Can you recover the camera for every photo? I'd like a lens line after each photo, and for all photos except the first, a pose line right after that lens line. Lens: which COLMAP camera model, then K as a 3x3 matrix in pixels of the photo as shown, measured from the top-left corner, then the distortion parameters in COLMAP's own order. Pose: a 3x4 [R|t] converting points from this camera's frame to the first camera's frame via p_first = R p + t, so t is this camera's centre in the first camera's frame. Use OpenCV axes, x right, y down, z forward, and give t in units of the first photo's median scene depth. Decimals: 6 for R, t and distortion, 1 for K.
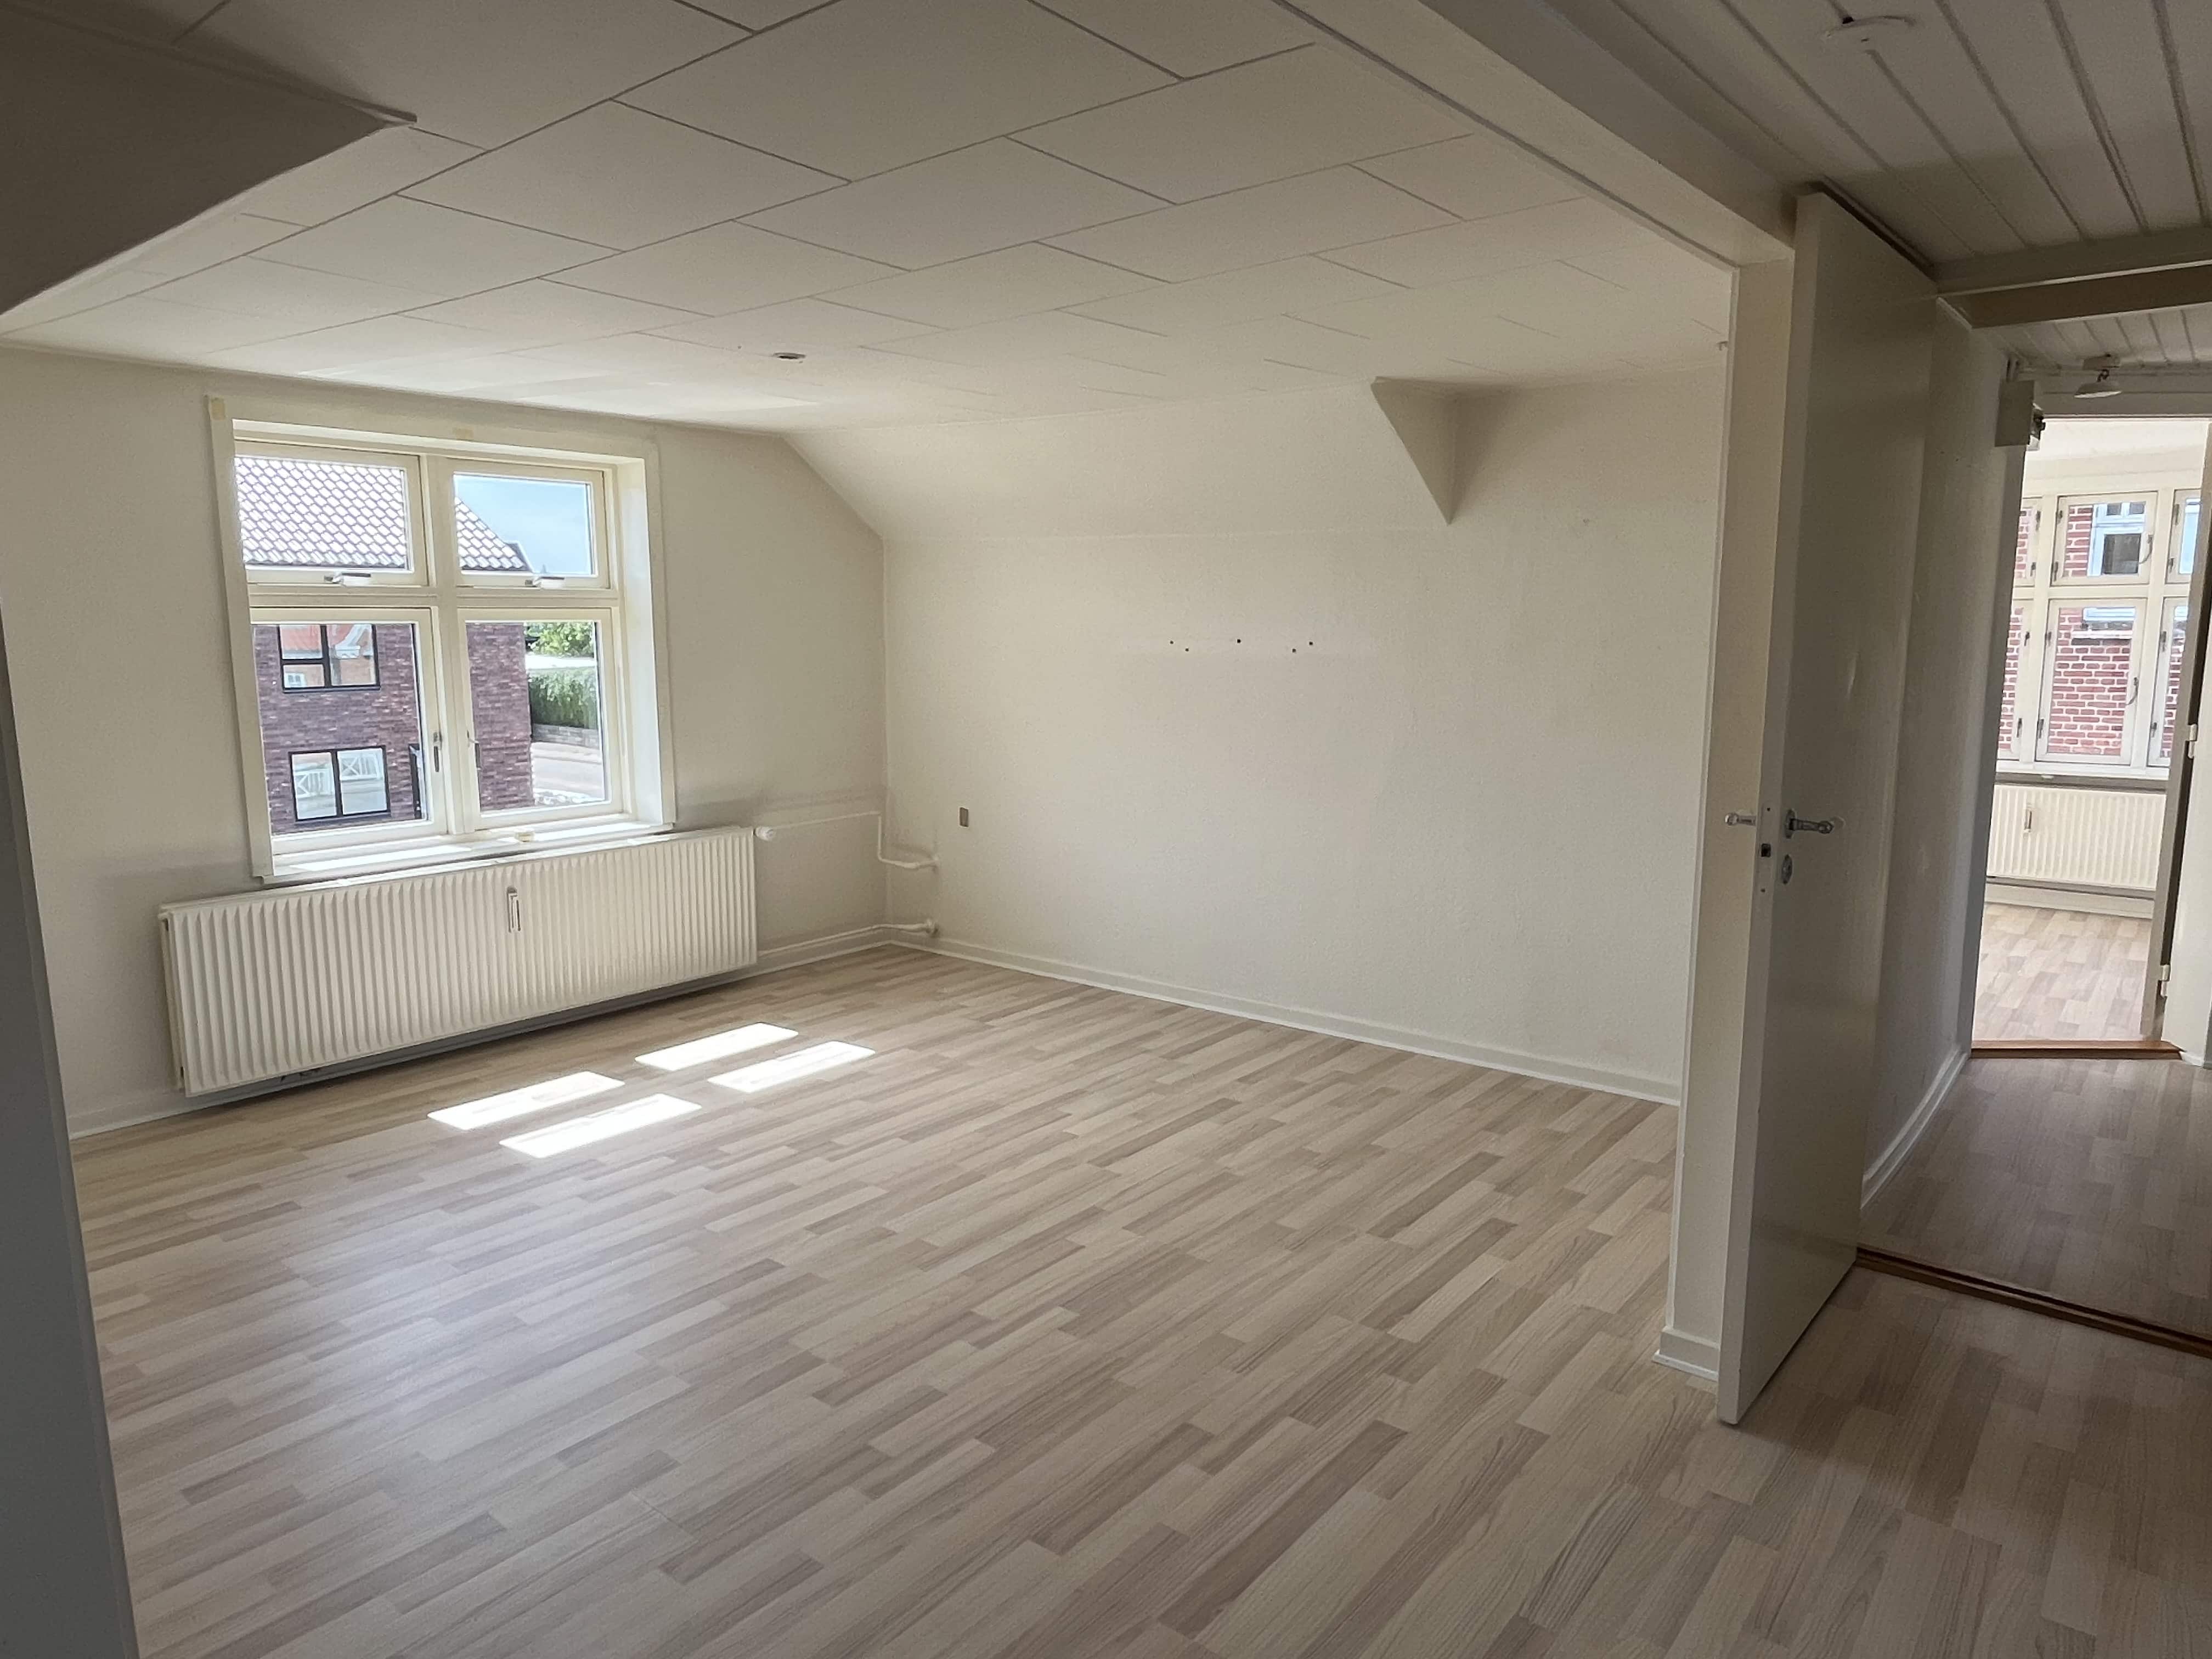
lens RADIAL K [[1383.0, 0, 1094.8], [0, 1383.0, 809.3], [0, 0, 1]] dist [-0.001181, -0.001738]
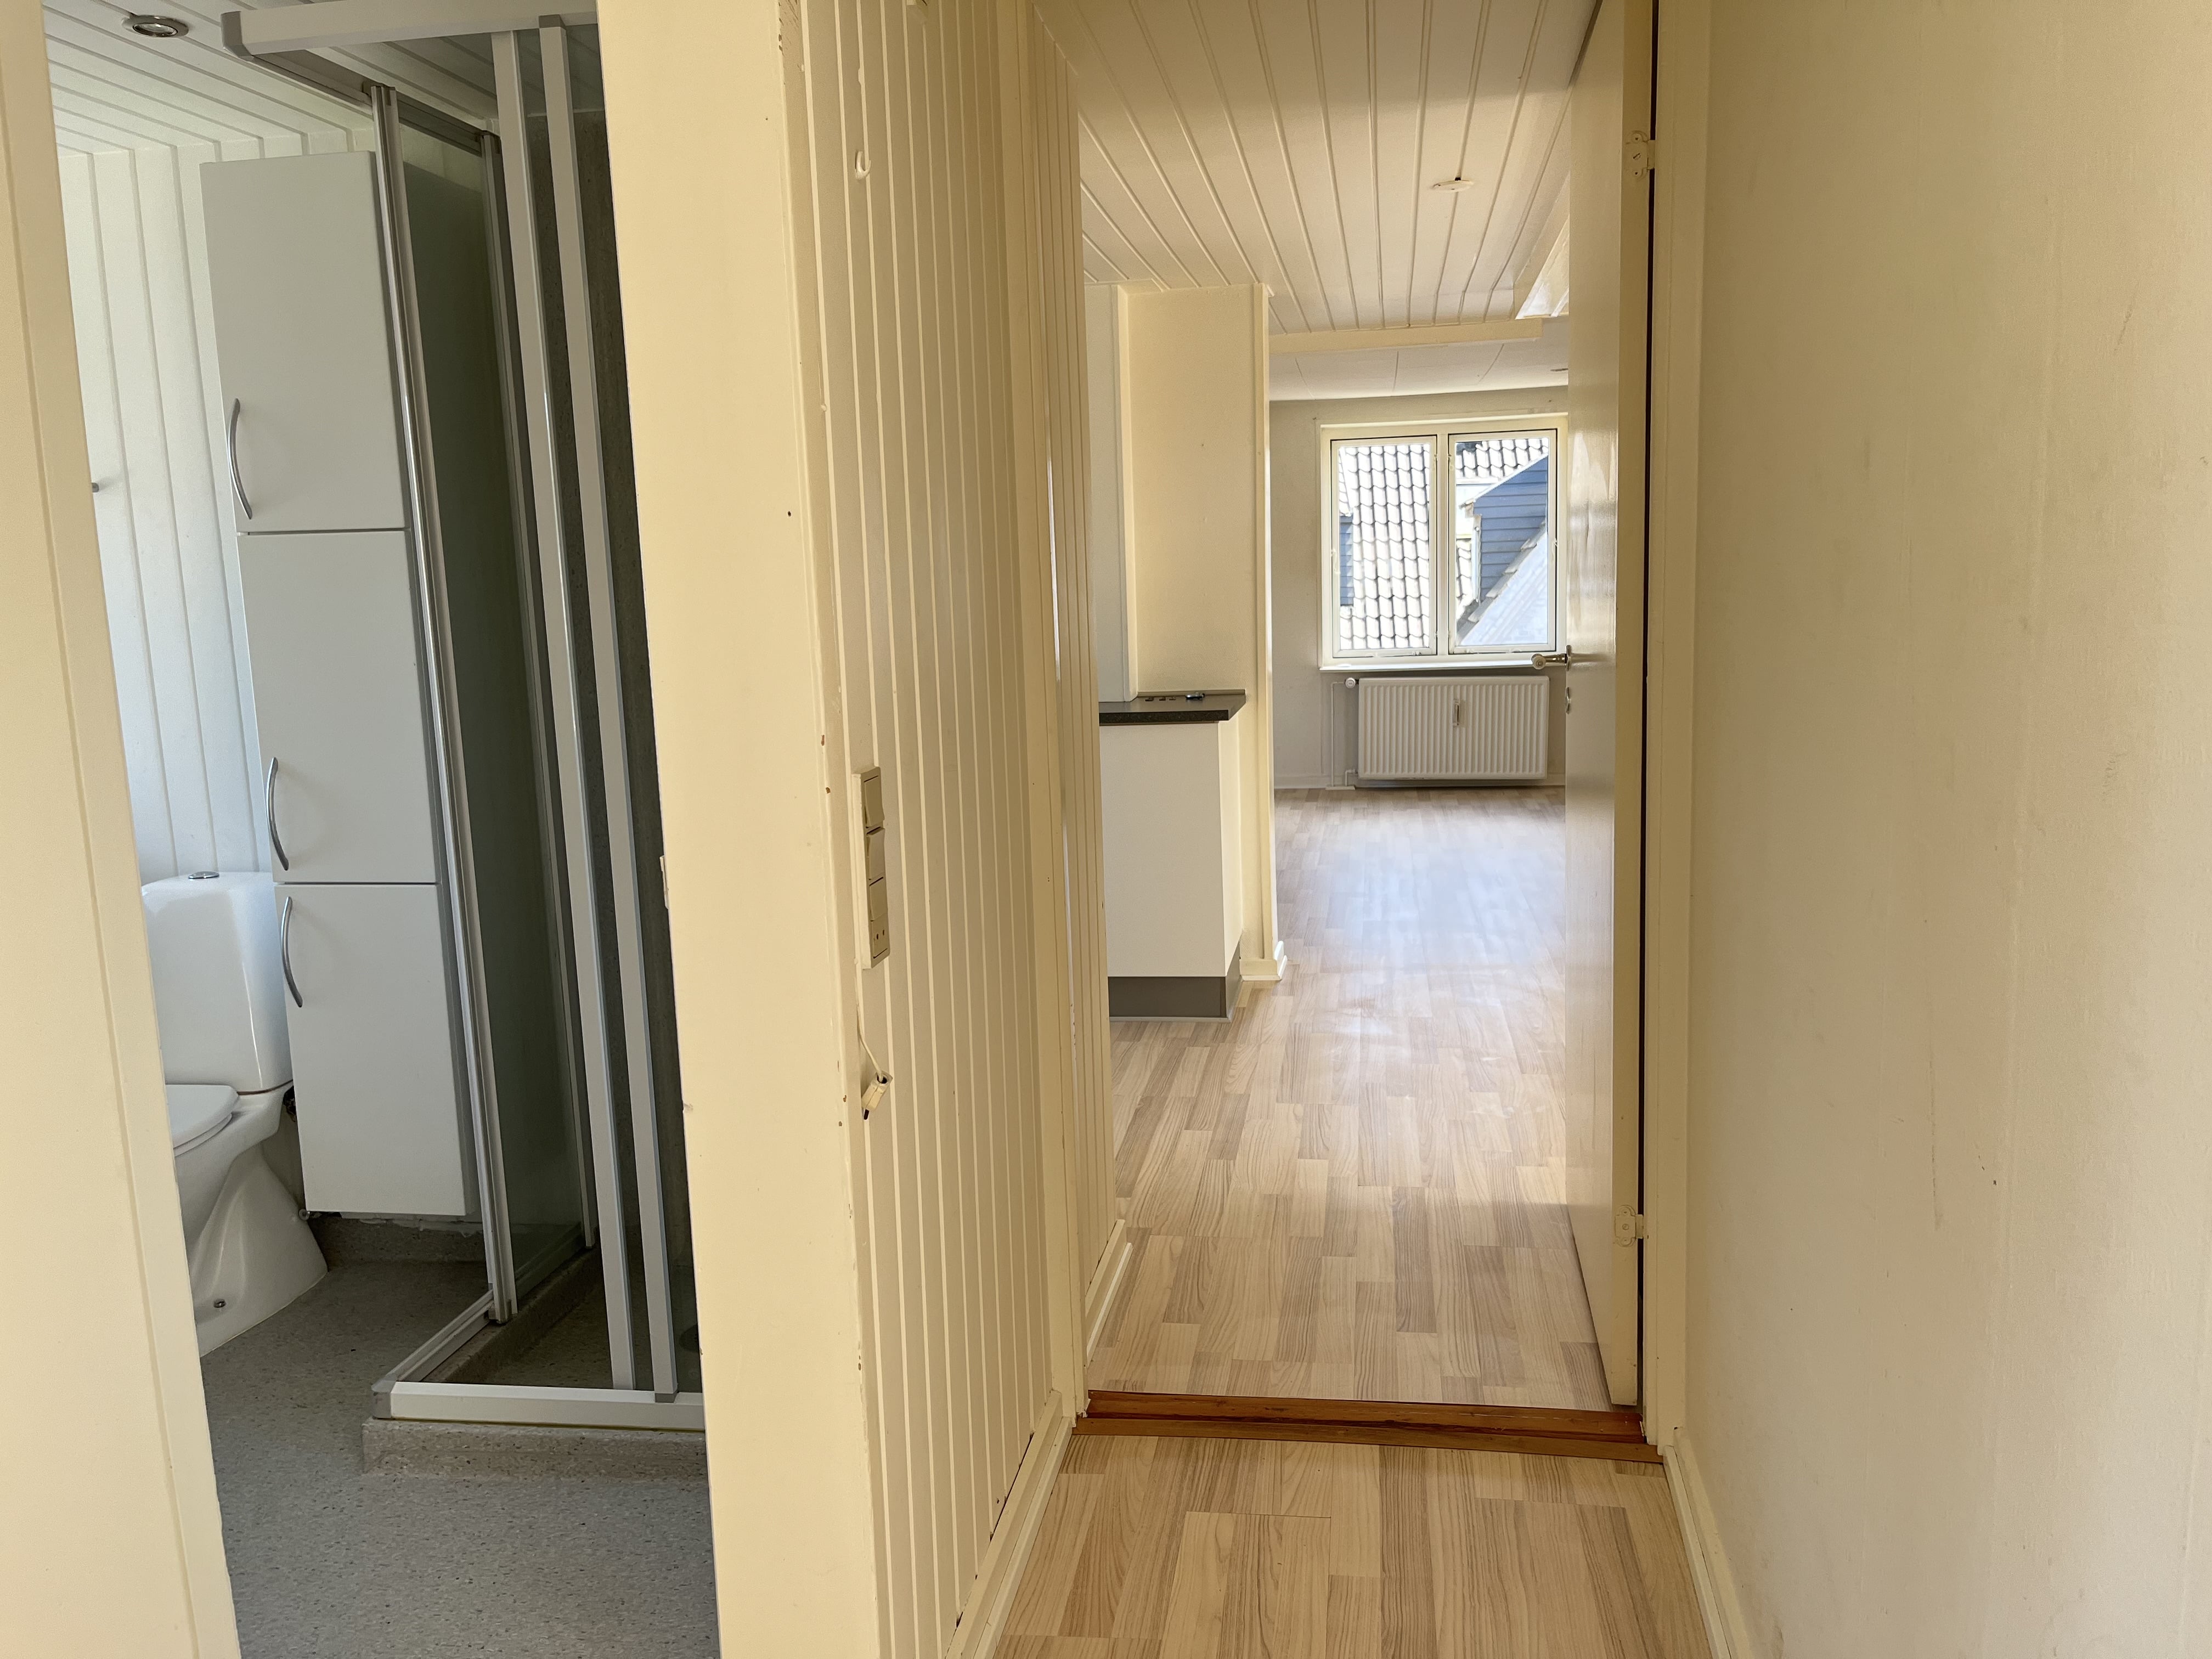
lens RADIAL K [[1681.3, 0, 1095.4], [0, 1681.3, 840.3], [0, 0, 1]] dist [0.041705, -0.024504]
pose [[-0.861238, 0.119165, -0.494033, 0.750581], [-0.030945, 0.958019, 0.285029, -0.112928], [0.507258, 0.260765, -0.821395, 0.970571]]
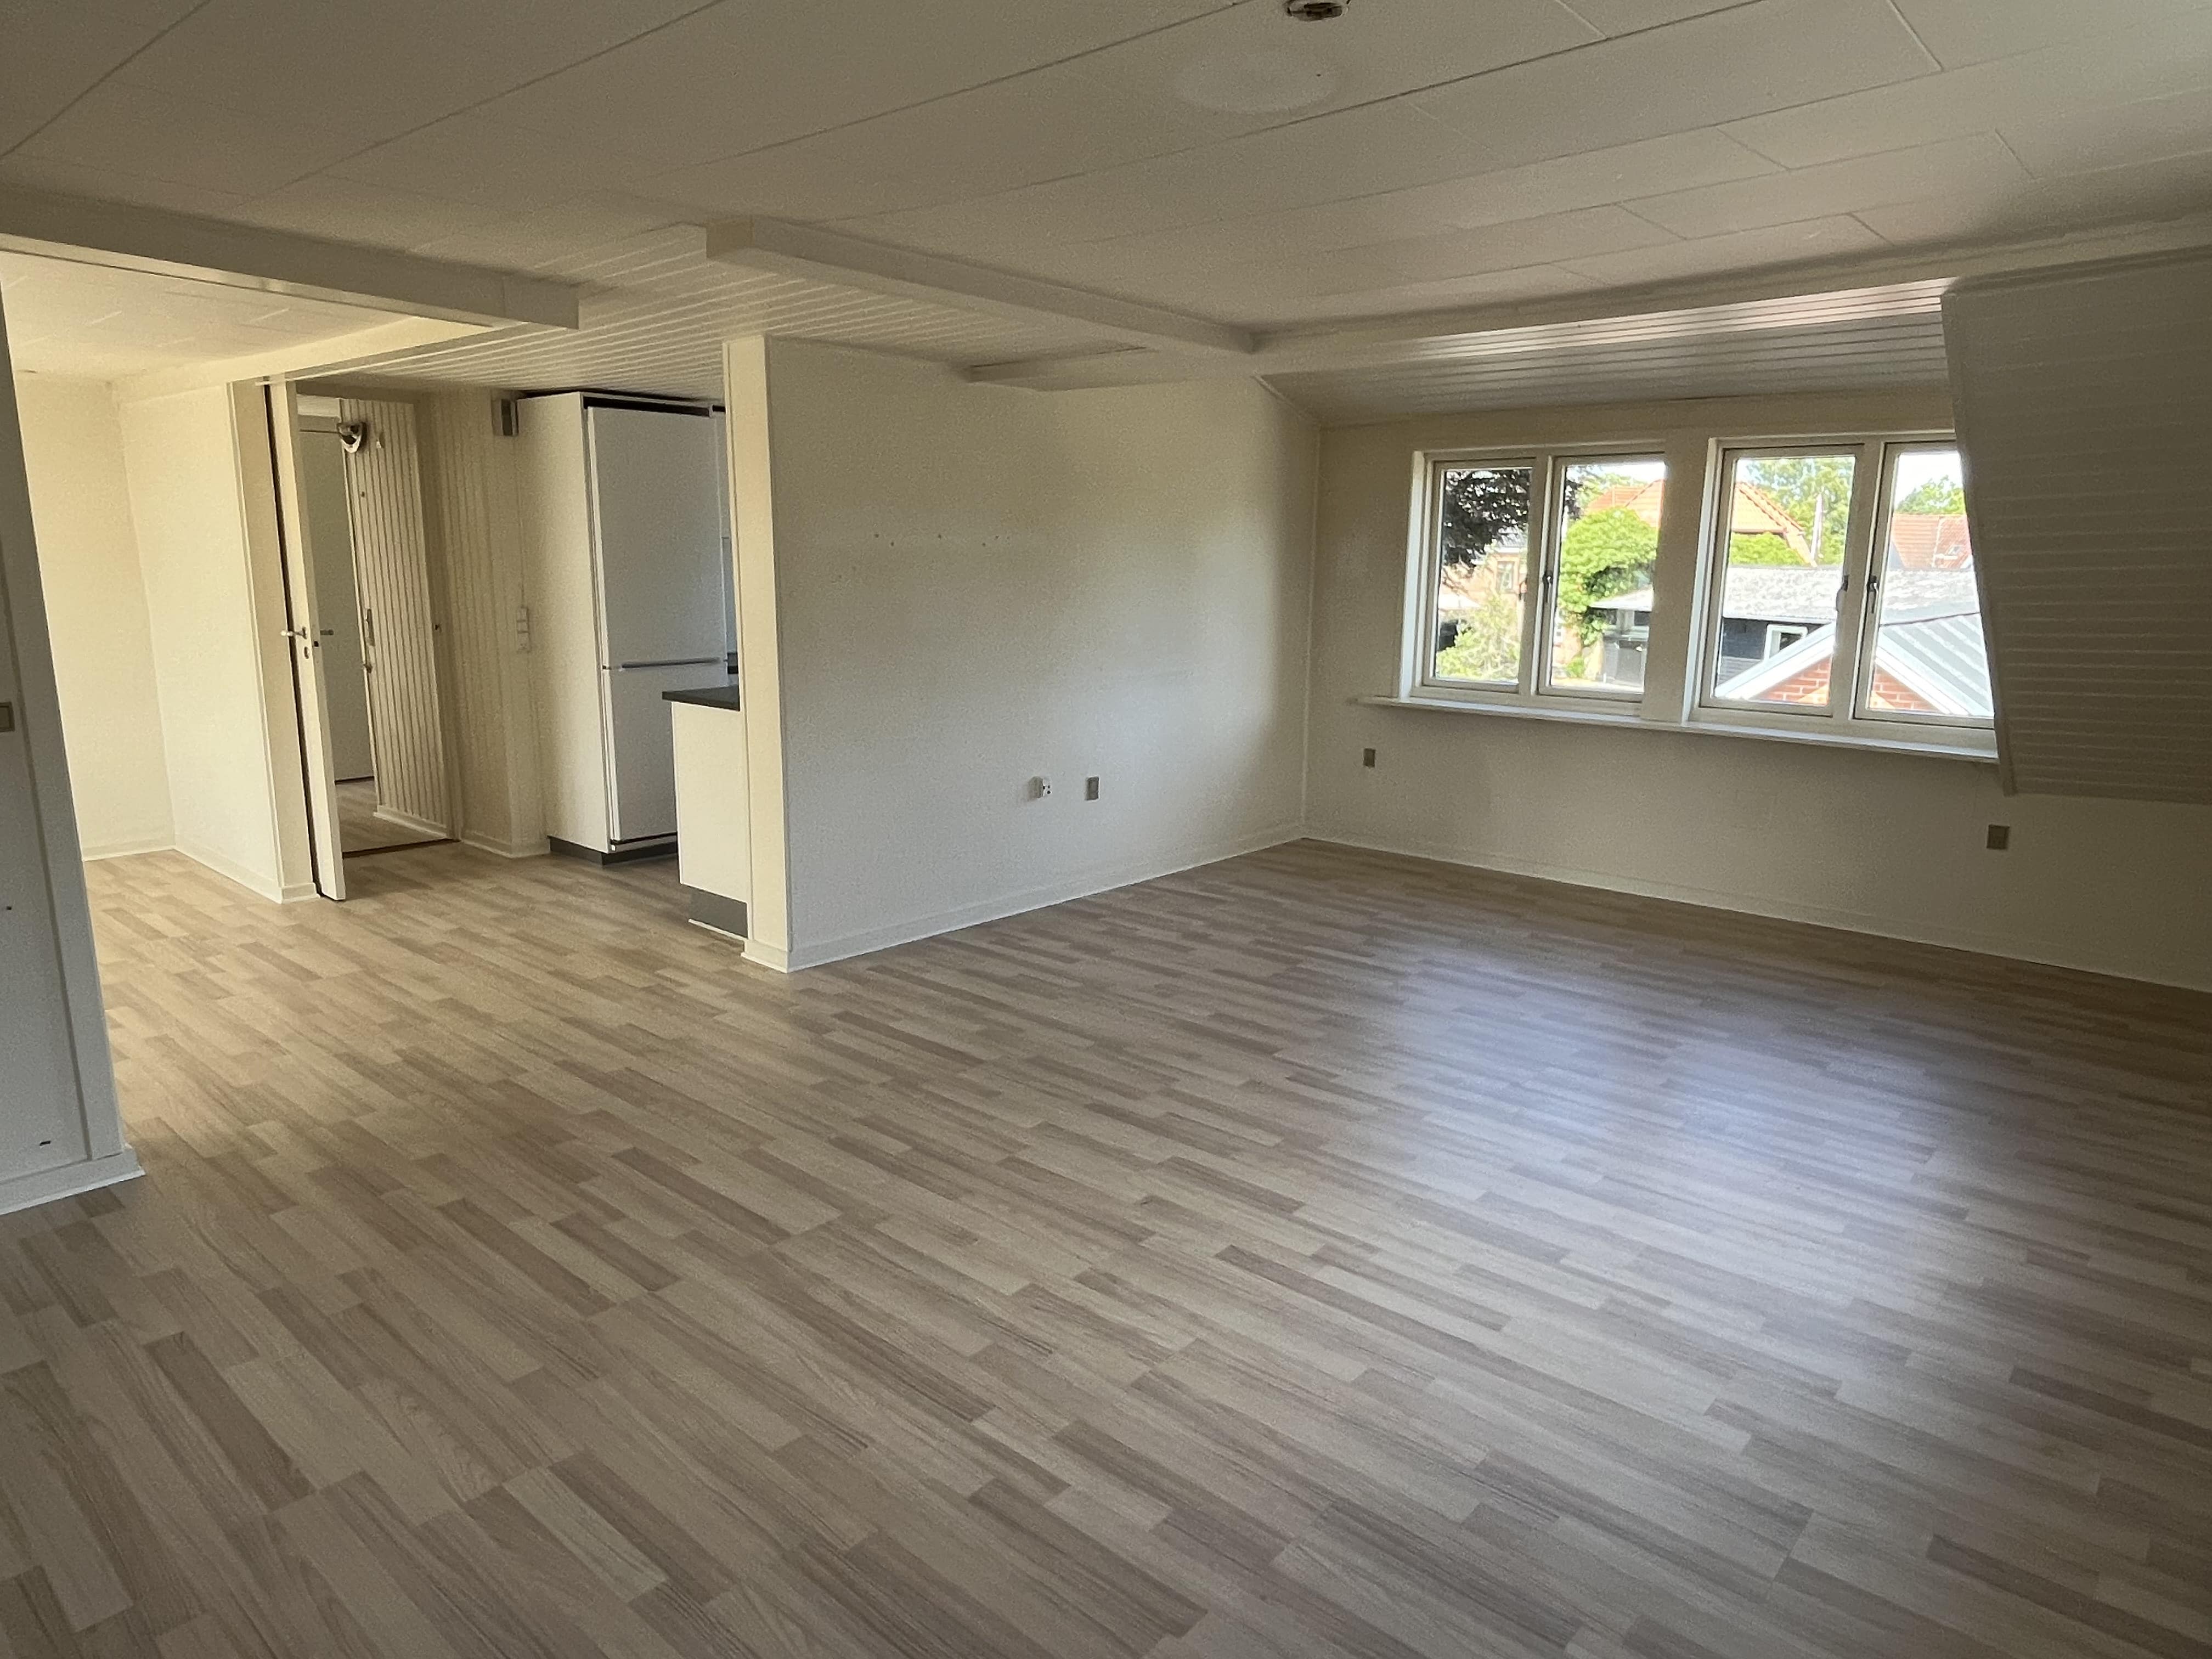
lens RADIAL K [[1383.0, 0, 1068.6], [0, 1383.0, 834.4], [0, 0, 1]] dist [-0.001181, -0.001738]
pose [[0.044873, -0.191651, 0.980437, -0.897642], [0.131151, 0.974061, 0.184402, 0.038925], [-0.990346, 0.120311, 0.068844, -0.189714]]
